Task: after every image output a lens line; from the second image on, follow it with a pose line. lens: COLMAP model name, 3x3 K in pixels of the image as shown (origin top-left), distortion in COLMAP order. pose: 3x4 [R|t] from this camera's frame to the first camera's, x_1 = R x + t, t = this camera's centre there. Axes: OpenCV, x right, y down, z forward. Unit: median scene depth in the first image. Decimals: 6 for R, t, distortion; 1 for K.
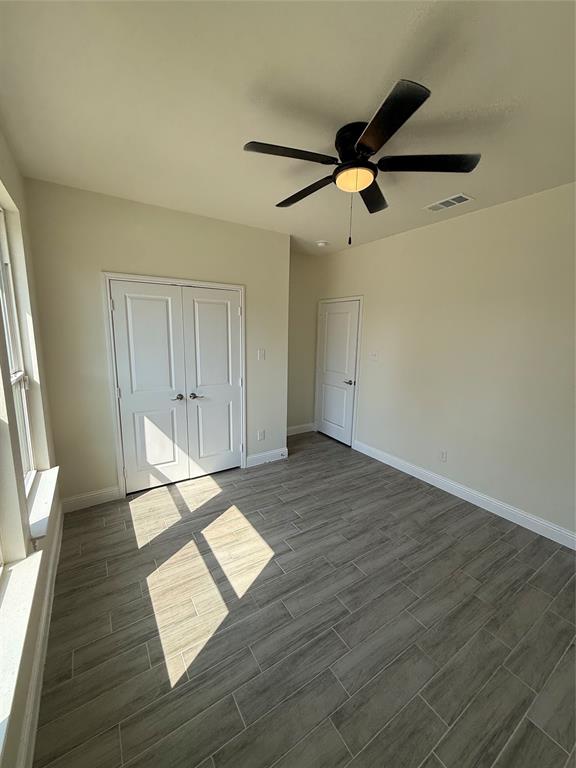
lens RADIAL K [[304.4, 0, 288.0], [0, 304.4, 384.0], [0, 0, 1]] dist [0.000334, -0.003882]
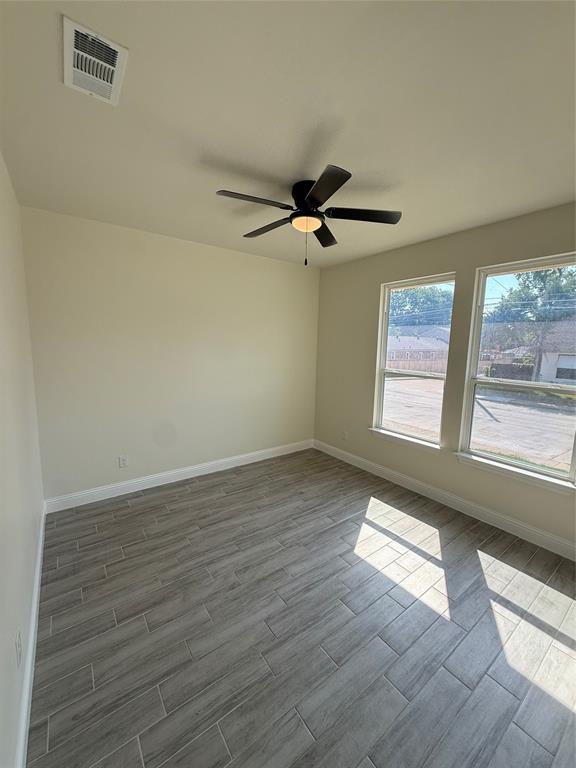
lens RADIAL K [[304.4, 0, 288.0], [0, 304.4, 384.0], [0, 0, 1]] dist [0.000334, -0.003882]
pose [[-0.997522, -0.025822, -0.065440, 0.284666], [-0.044381, 0.952724, 0.300579, -0.331648], [0.054585, 0.302738, -0.951509, 1.903320]]
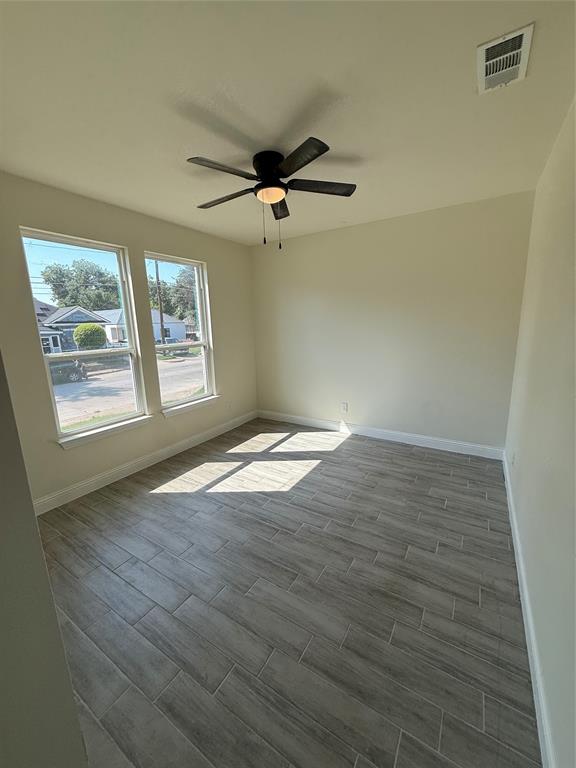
lens RADIAL K [[304.4, 0, 288.0], [0, 304.4, 384.0], [0, 0, 1]] dist [0.000334, -0.003882]
pose [[0.415776, 0.164718, -0.894426, 1.135654], [-0.136236, 0.983645, 0.117819, -0.066766], [0.899205, 0.072867, 0.431416, 0.578851]]
